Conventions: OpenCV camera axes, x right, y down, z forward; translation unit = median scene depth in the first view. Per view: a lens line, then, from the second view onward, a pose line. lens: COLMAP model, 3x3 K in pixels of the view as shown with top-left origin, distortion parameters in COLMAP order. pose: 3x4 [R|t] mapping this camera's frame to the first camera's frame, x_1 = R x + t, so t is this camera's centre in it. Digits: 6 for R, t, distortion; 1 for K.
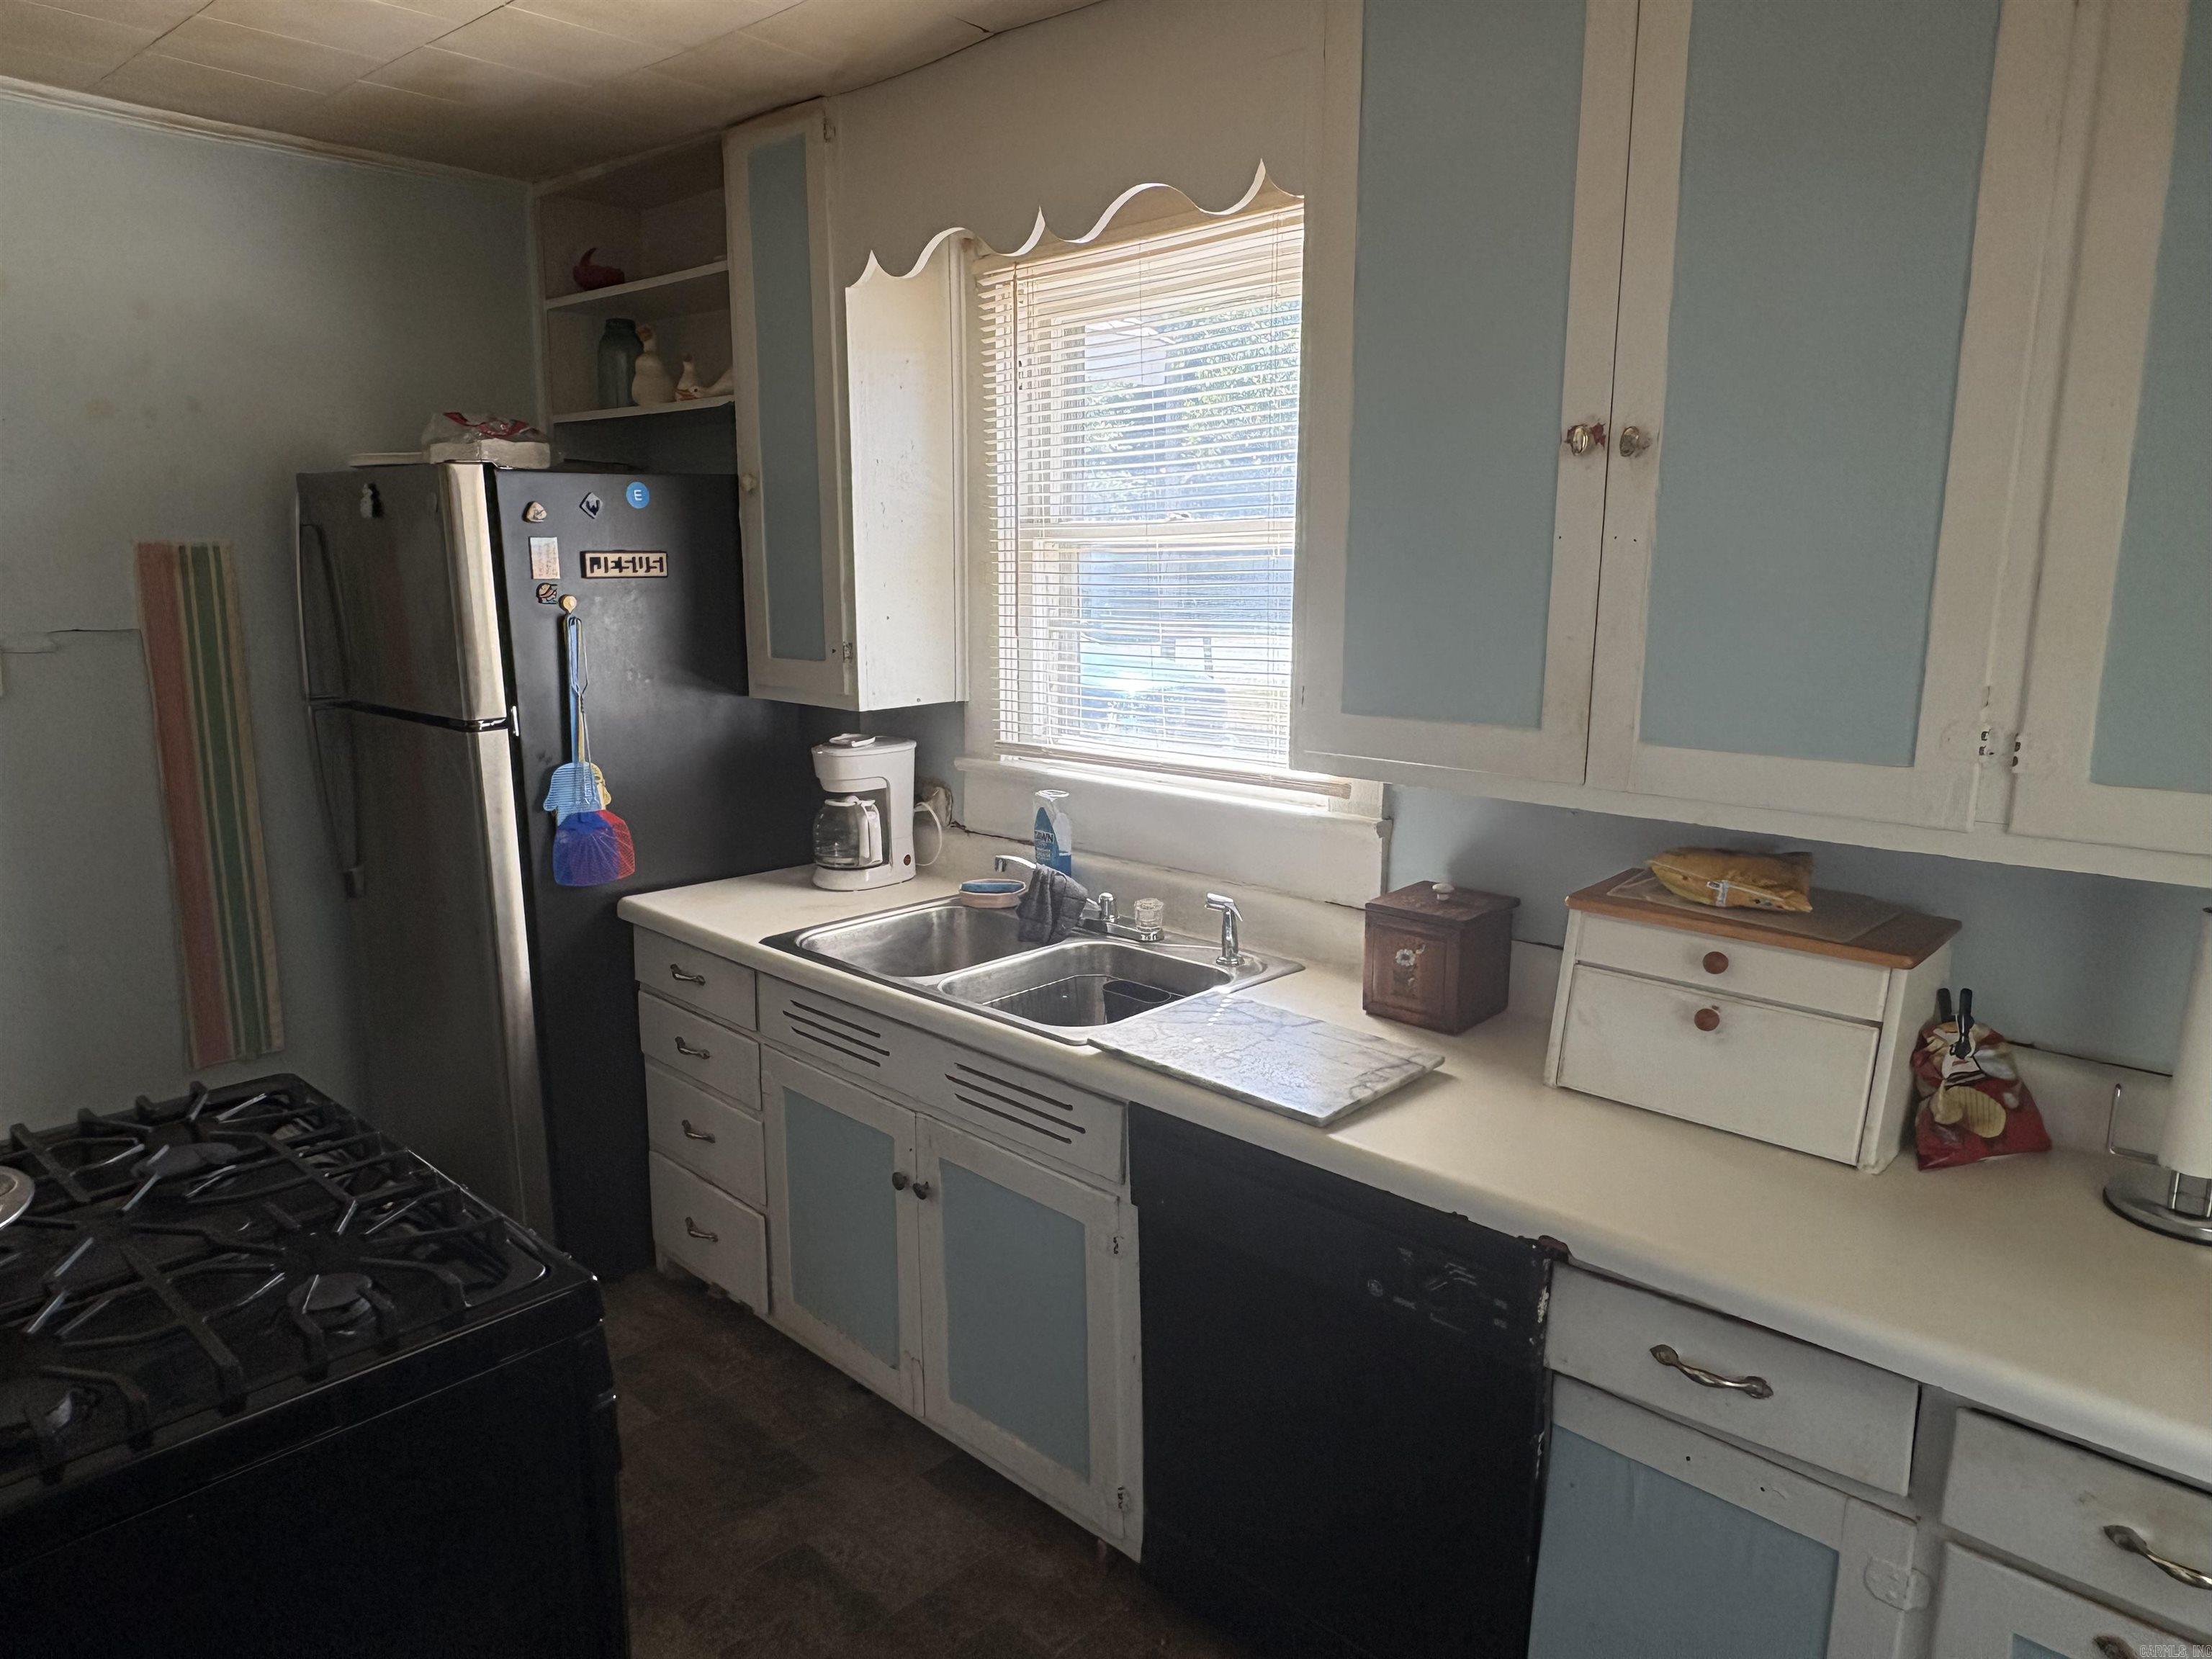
lens RADIAL K [[1425.4, 0, 1092.2], [0, 1425.4, 827.8], [0, 0, 1]] dist [-0.000464, 0.004105]
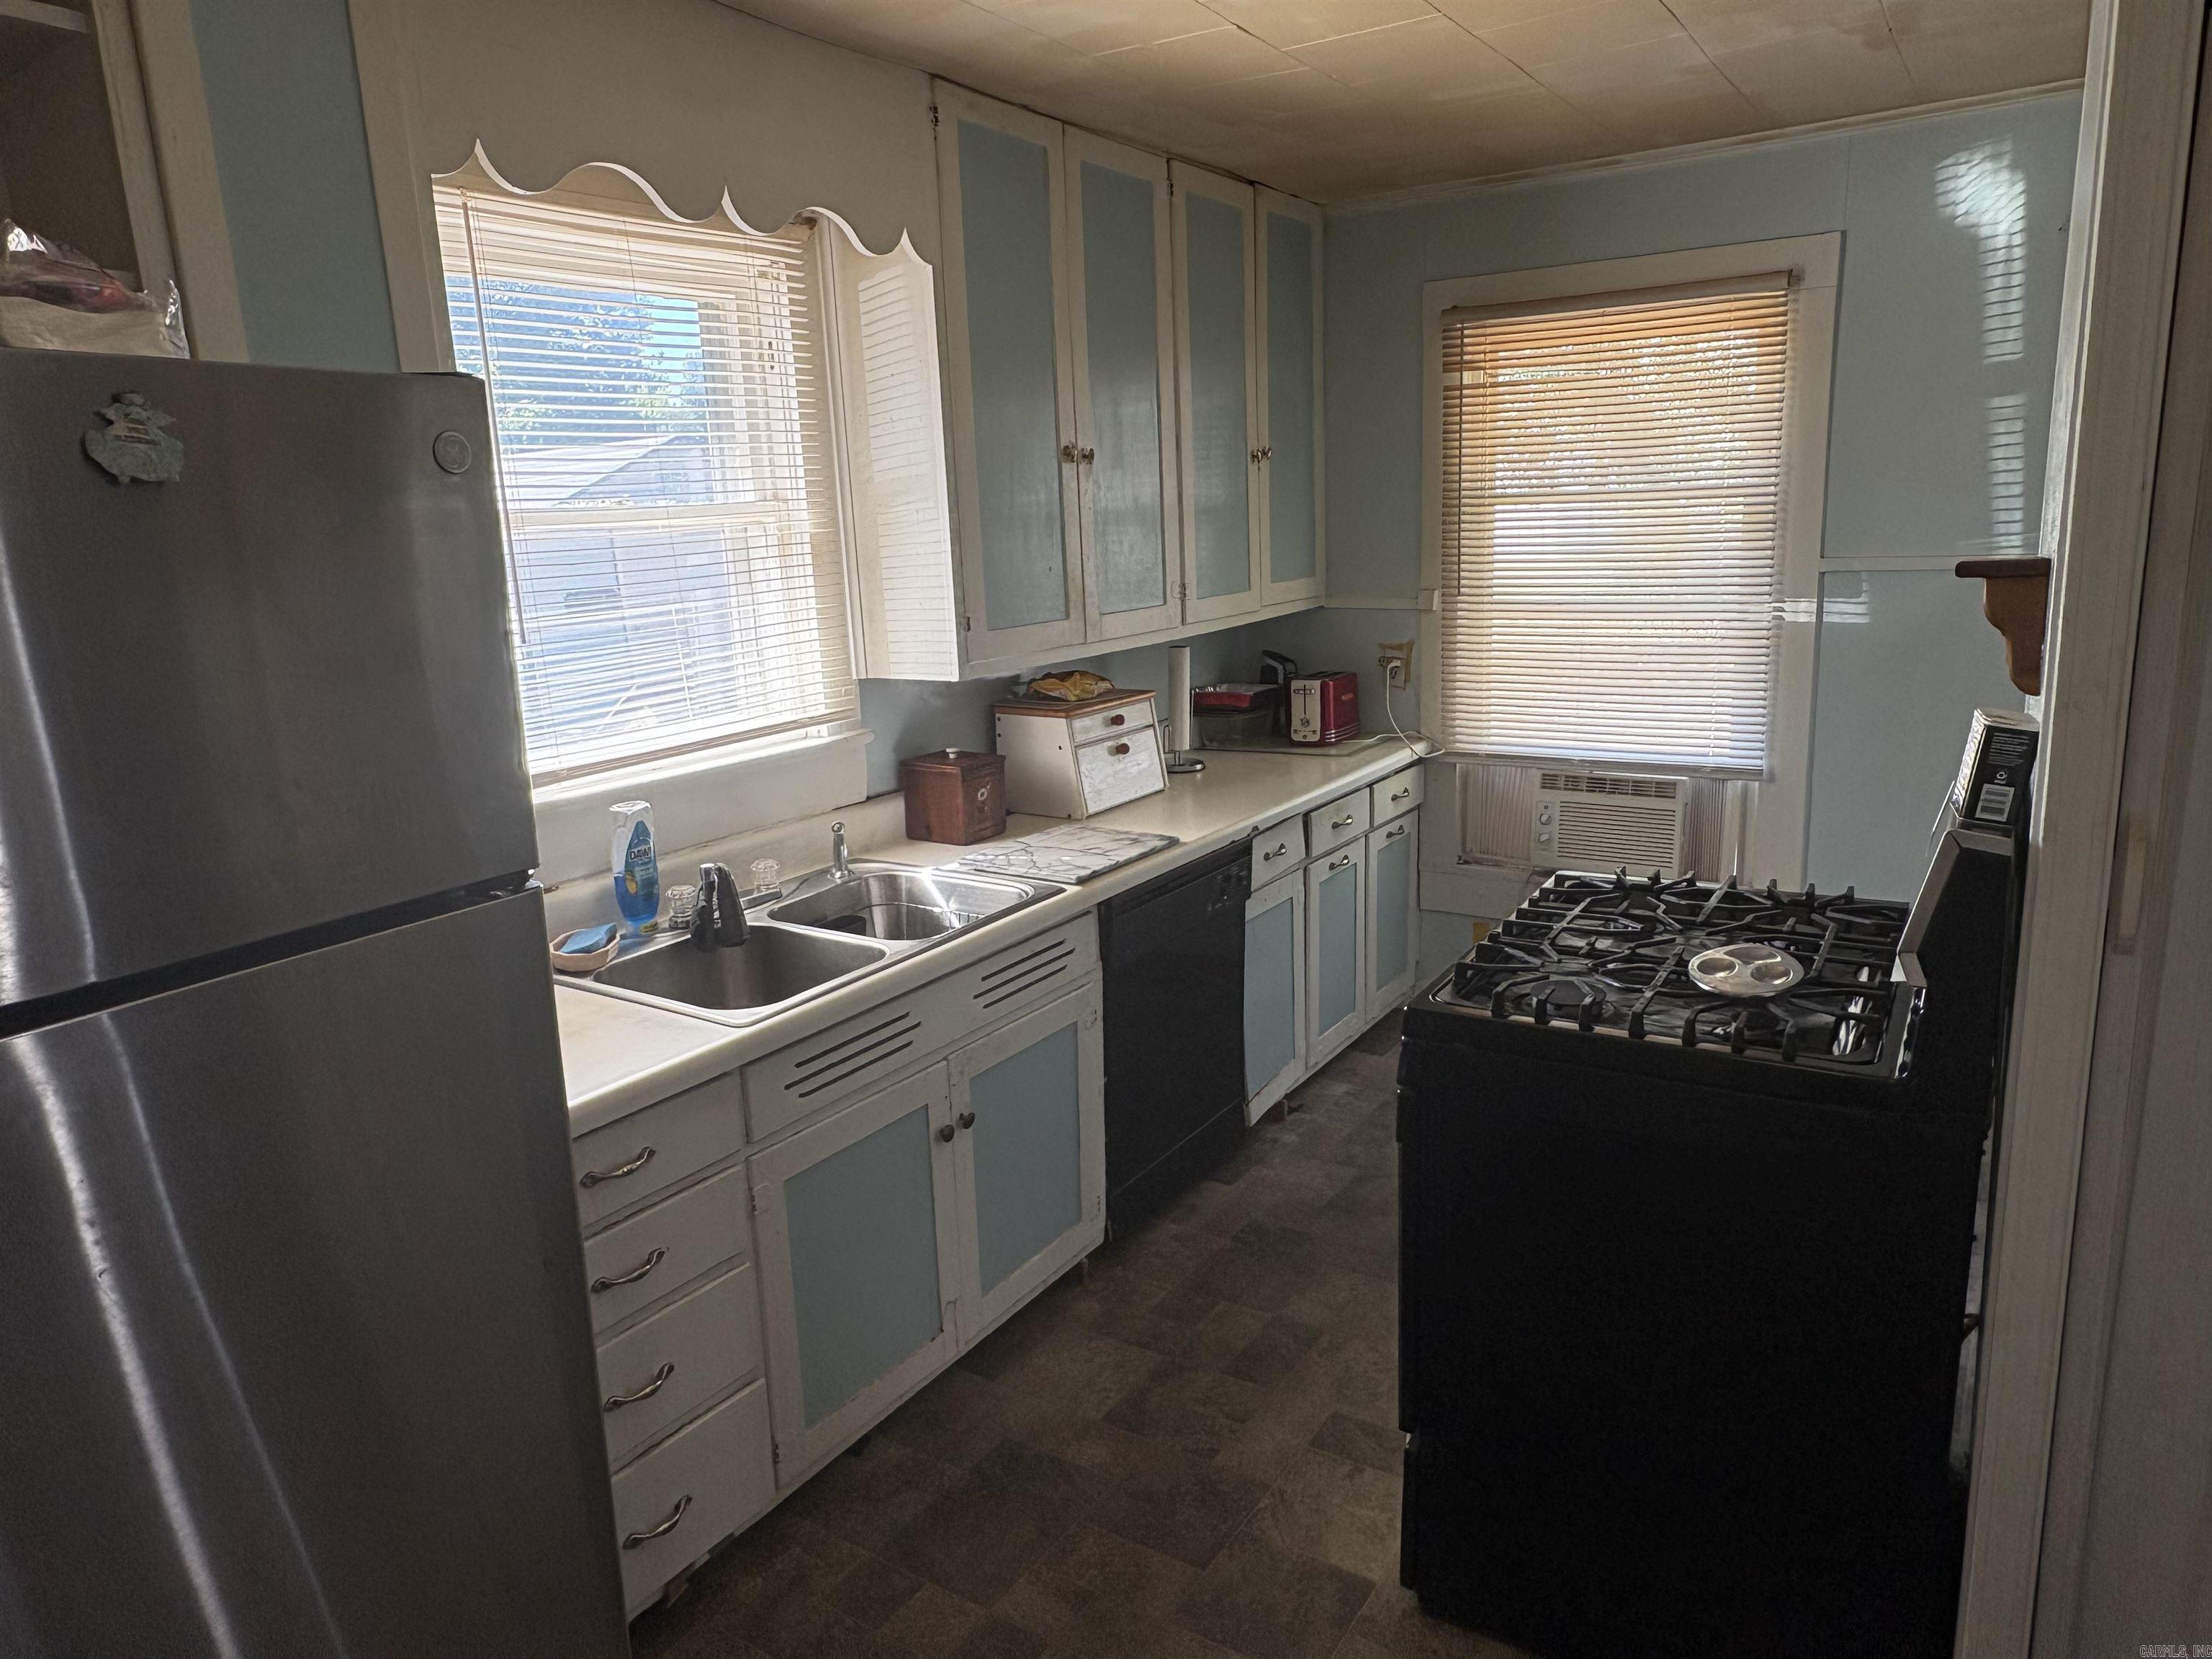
lens RADIAL K [[1425.4, 0, 1094.4], [0, 1425.4, 827.9], [0, 0, 1]] dist [-0.000464, 0.004105]
pose [[-0.176164, -0.207798, 0.962178, -1.179362], [0.231328, 0.941351, 0.245653, -0.203929], [-0.956794, 0.265854, -0.117763, 1.025355]]
